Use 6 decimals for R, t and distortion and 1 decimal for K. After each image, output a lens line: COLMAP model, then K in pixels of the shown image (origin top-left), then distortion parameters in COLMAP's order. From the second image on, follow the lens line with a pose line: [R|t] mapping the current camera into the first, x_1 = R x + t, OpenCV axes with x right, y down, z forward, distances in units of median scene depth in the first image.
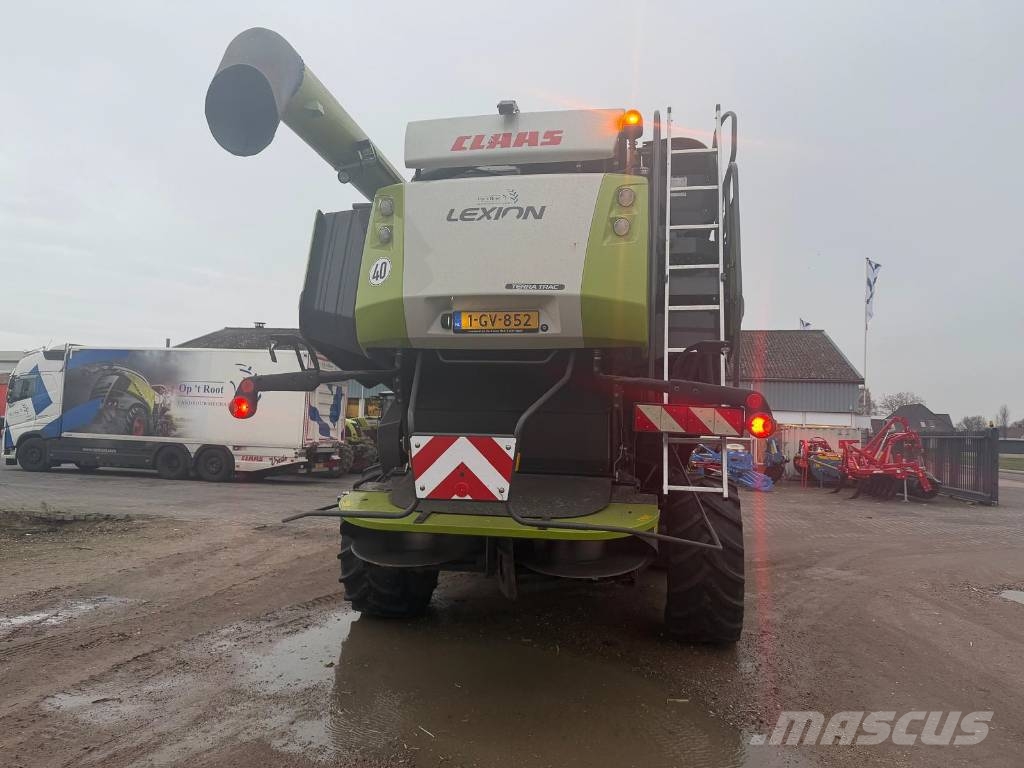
lens RADIAL K [[762.5, 0, 509.9], [0, 762.5, 379.8], [0, 0, 1]] dist [0.111653, -0.209323]
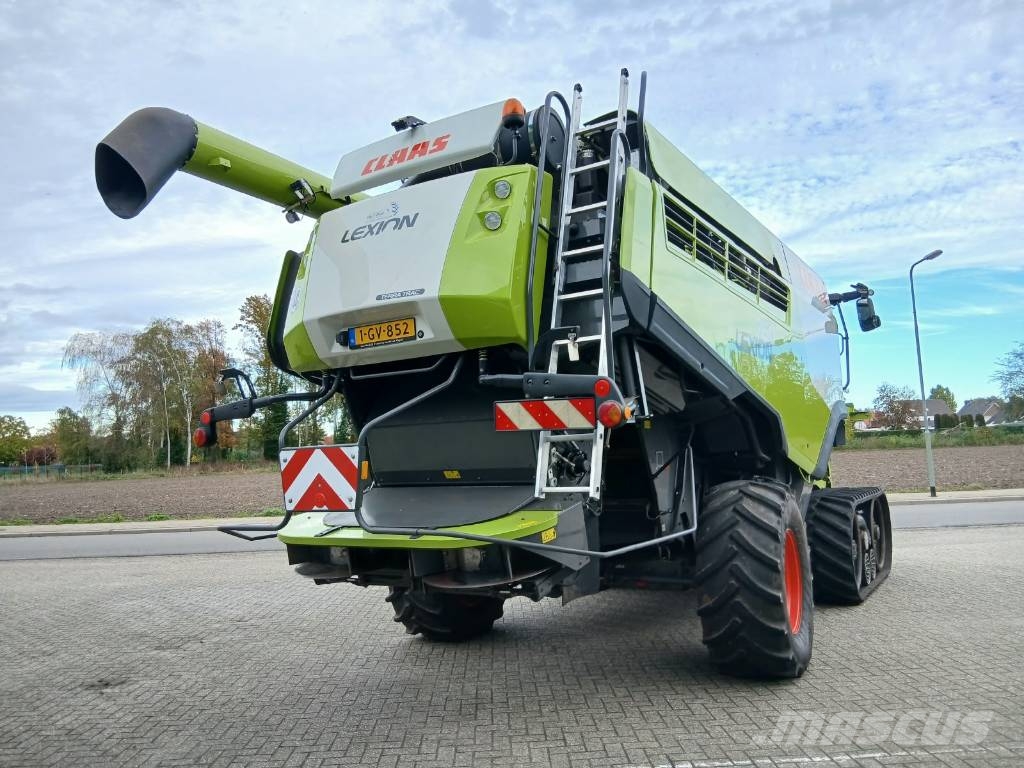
lens RADIAL K [[762.5, 0, 509.9], [0, 762.5, 379.8], [0, 0, 1]] dist [0.111653, -0.209323]
pose [[0.924087, -0.095330, -0.370102, 0.505698], [0.082581, 0.995320, -0.050181, 0.049476], [0.373153, 0.015809, 0.927635, 0.122319]]
